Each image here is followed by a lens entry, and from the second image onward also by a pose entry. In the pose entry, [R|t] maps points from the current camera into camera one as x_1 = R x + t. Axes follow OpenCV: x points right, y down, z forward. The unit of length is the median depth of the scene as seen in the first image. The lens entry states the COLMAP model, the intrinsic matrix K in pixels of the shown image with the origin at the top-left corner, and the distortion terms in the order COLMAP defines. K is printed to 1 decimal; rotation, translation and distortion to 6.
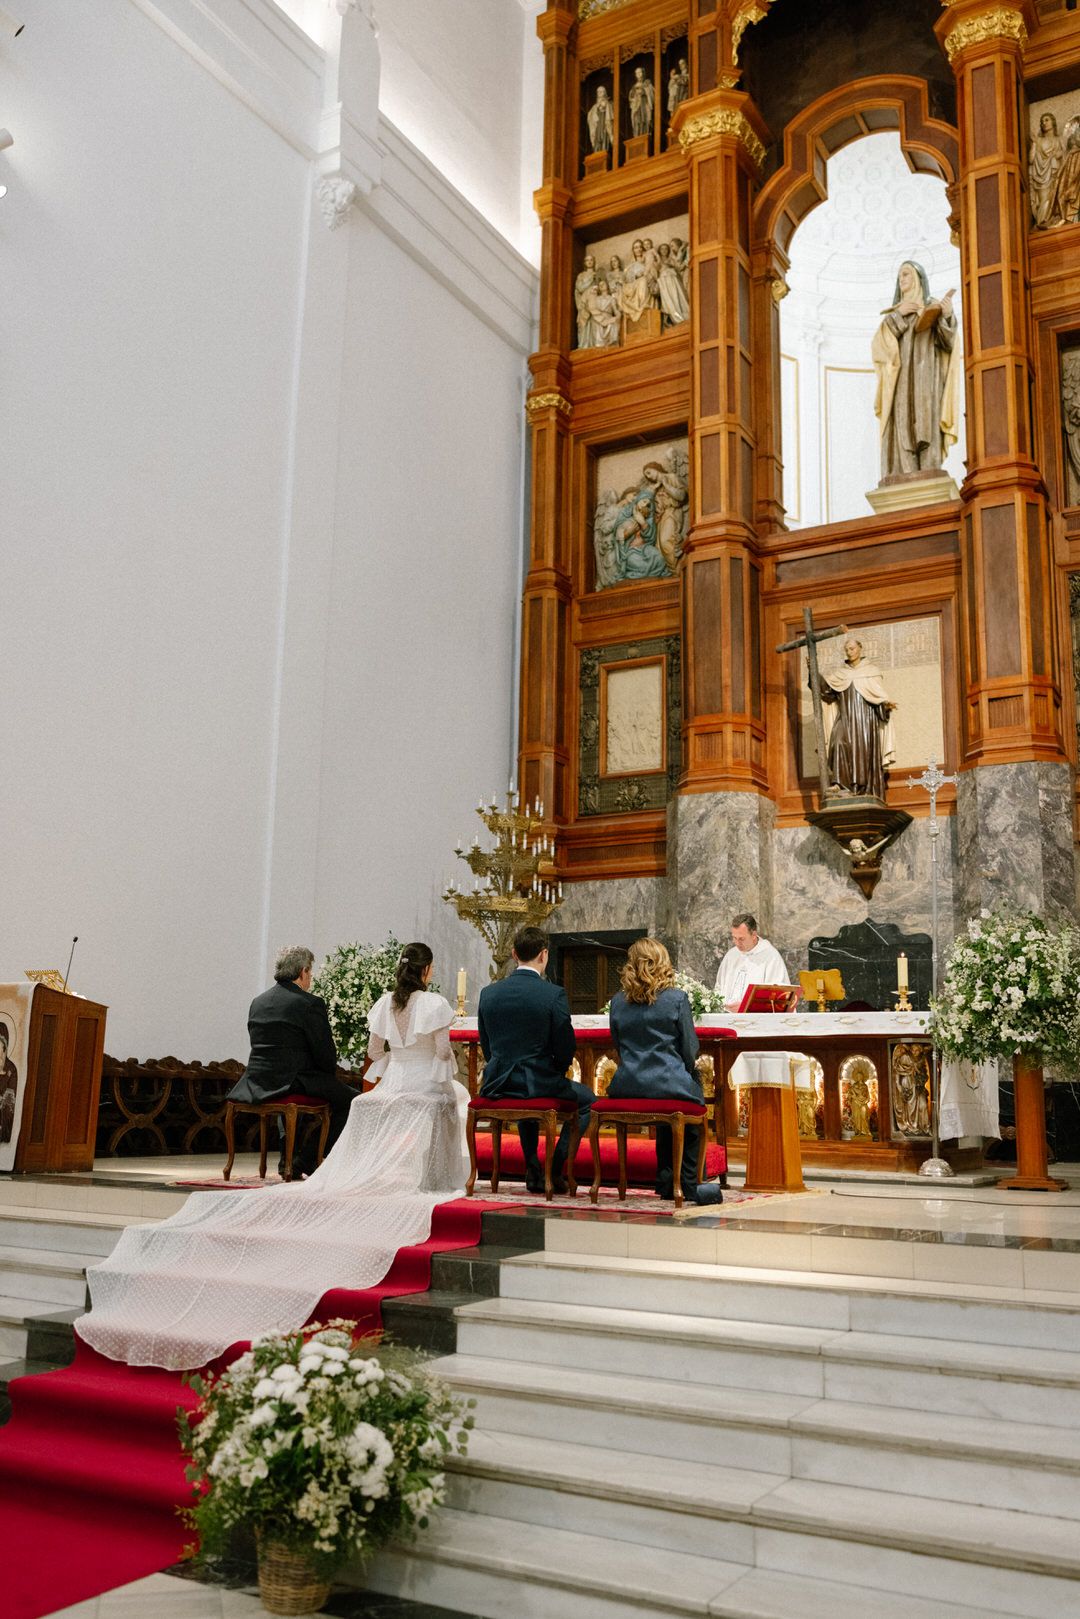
lens RADIAL K [[1413.1, 0, 540.0], [0, 1413.1, 809.5], [0, 0, 1]] dist [0.006775, 0.015041]
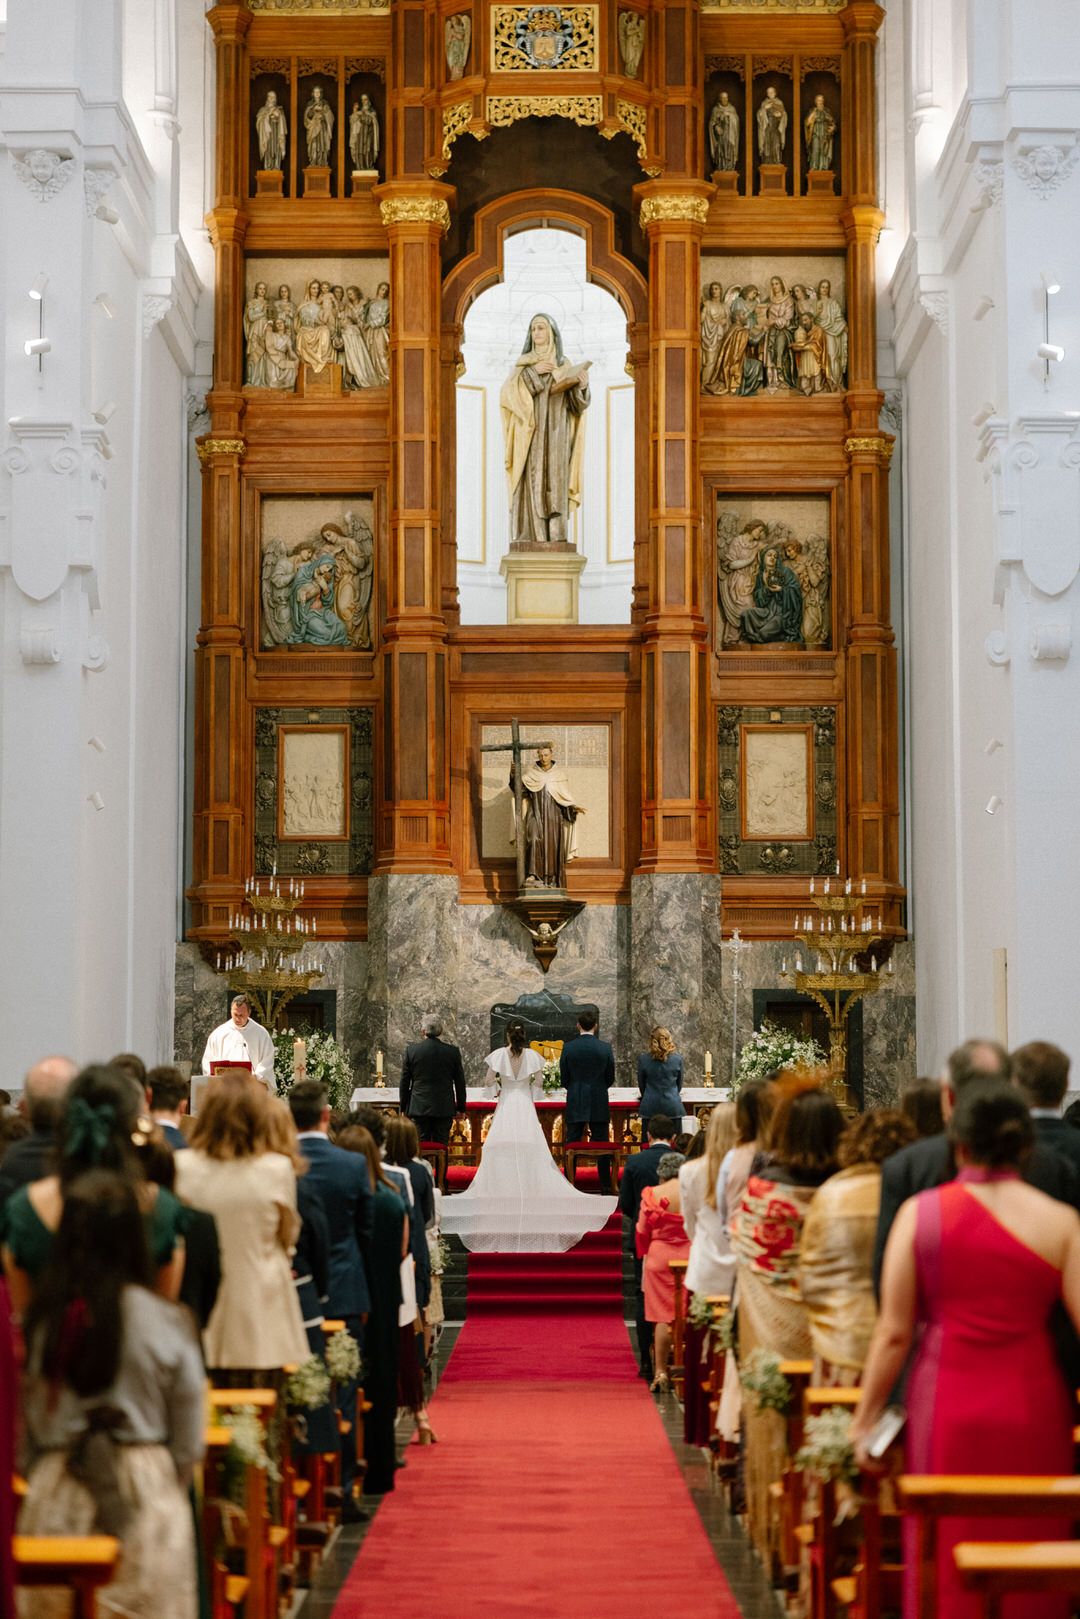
lens RADIAL K [[3063.7, 0, 540.0], [0, 3063.7, 809.5], [0, 0, 1]] dist [-0.000563, 0.037548]
pose [[0.876965, 0.033452, 0.479388, -0.943454], [-0.078351, 0.994179, 0.073956, -0.245324], [-0.474123, -0.102417, 0.874481, -1.138909]]
